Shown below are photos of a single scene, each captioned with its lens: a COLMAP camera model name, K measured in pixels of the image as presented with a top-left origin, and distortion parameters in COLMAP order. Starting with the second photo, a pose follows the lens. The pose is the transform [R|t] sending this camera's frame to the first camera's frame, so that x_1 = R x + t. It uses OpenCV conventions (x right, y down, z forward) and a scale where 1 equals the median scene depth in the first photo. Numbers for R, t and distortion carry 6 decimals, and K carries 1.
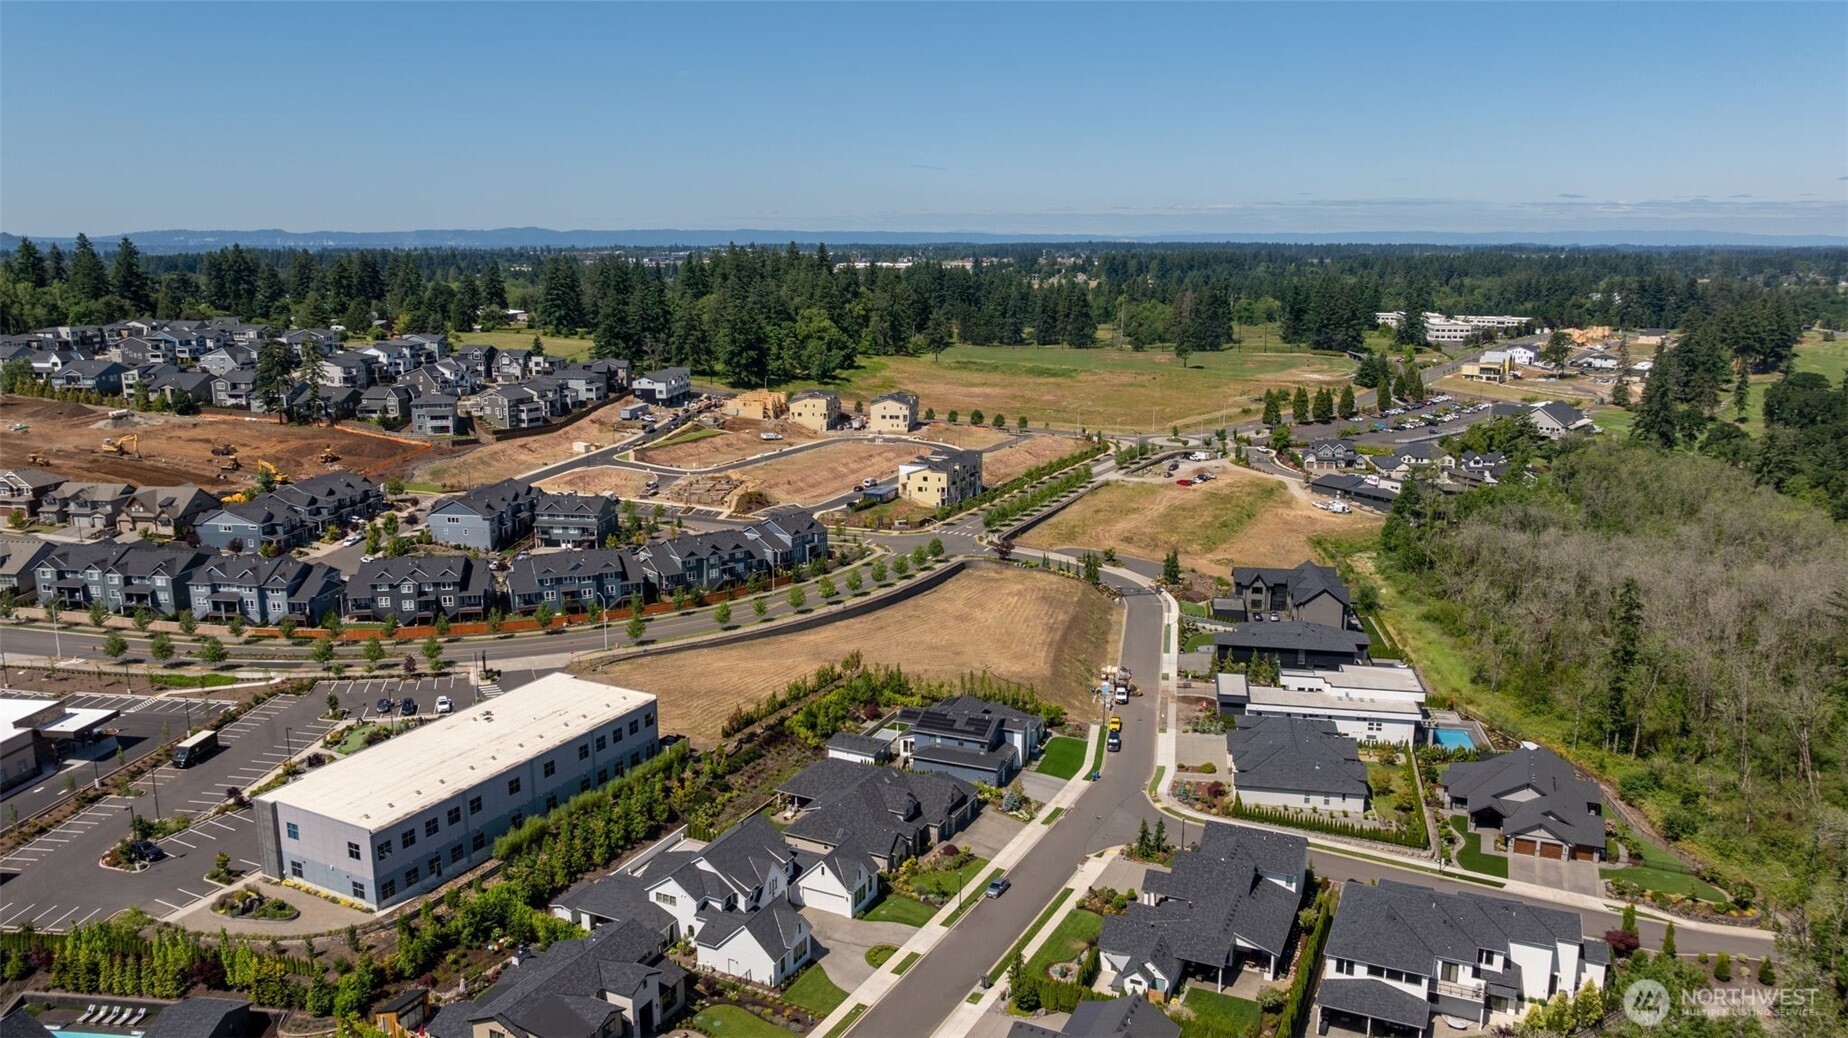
lens RADIAL K [[1291.9, 0, 924.0], [0, 1291.9, 519.0], [0, 0, 1]] dist [-0.026704, 0.003052]
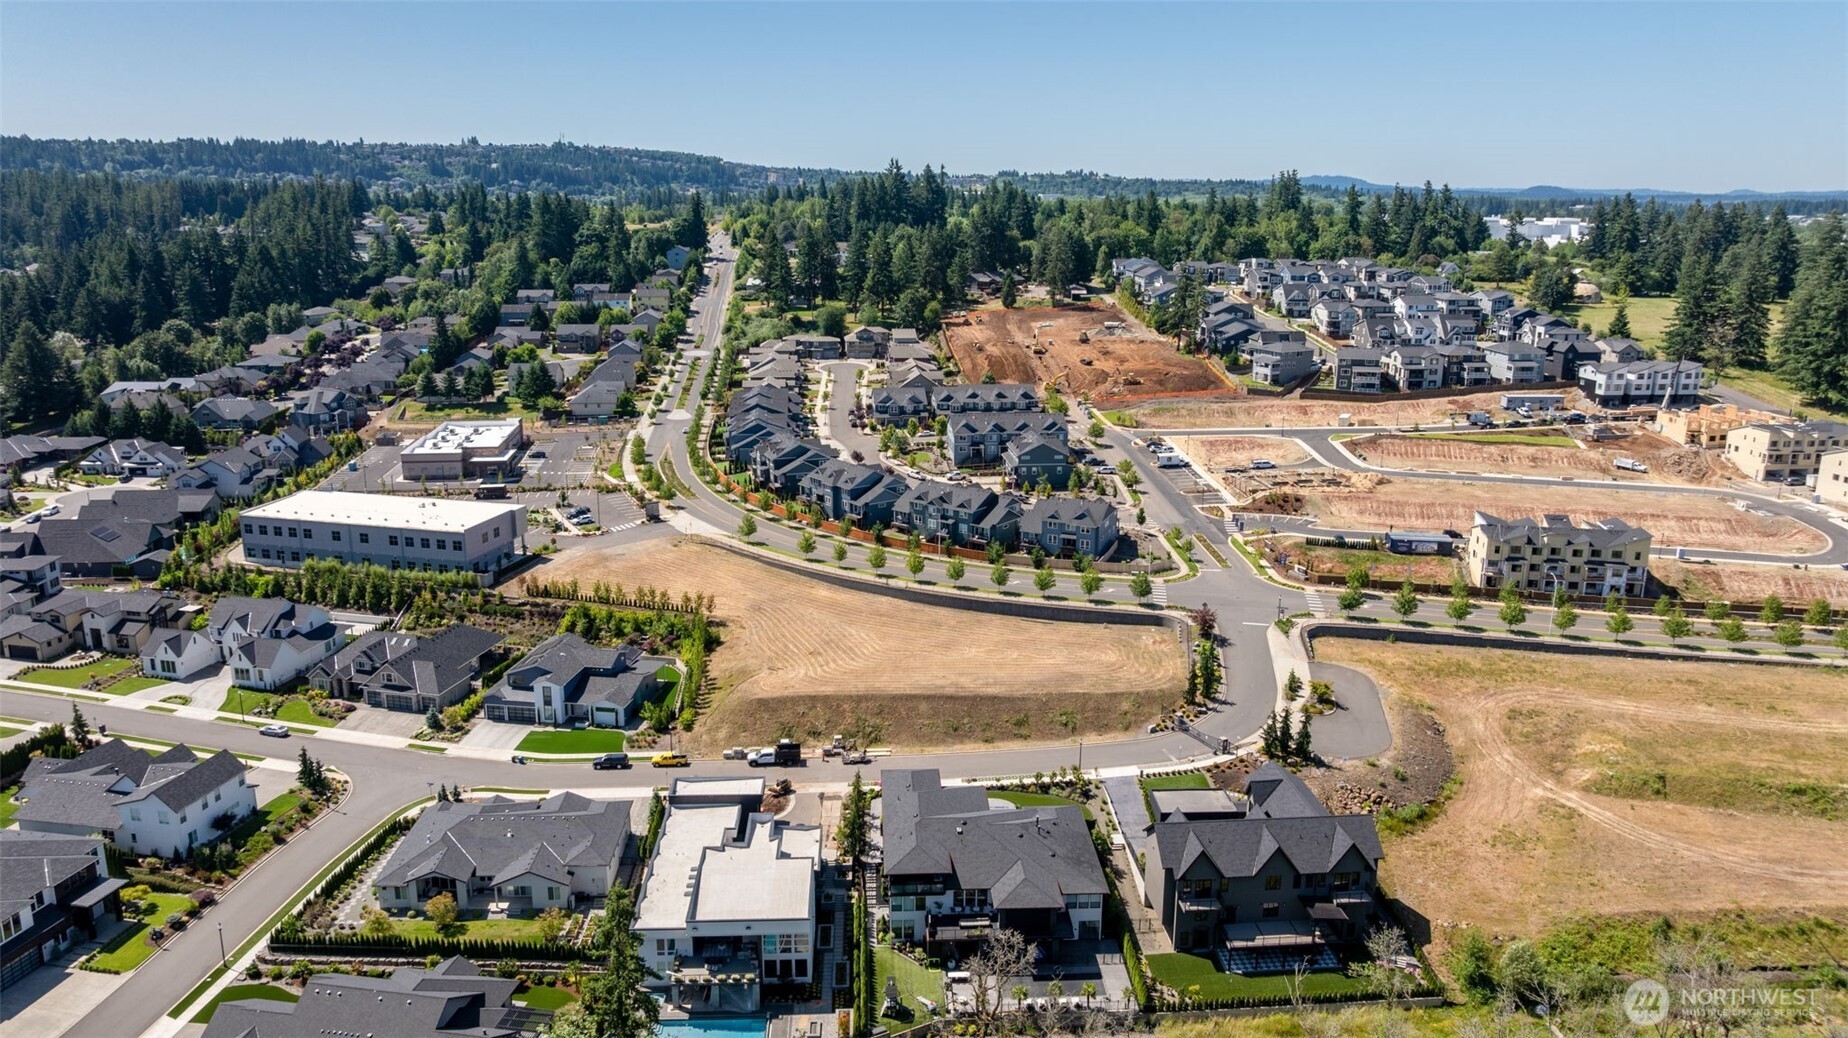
lens RADIAL K [[1291.9, 0, 924.0], [0, 1291.9, 519.0], [0, 0, 1]] dist [-0.026704, 0.003052]
pose [[0.235040, 0.239177, -0.942099, 0.437647], [-0.213469, 0.958290, 0.190030, -0.083910], [0.948255, 0.156444, 0.276293, 0.440743]]
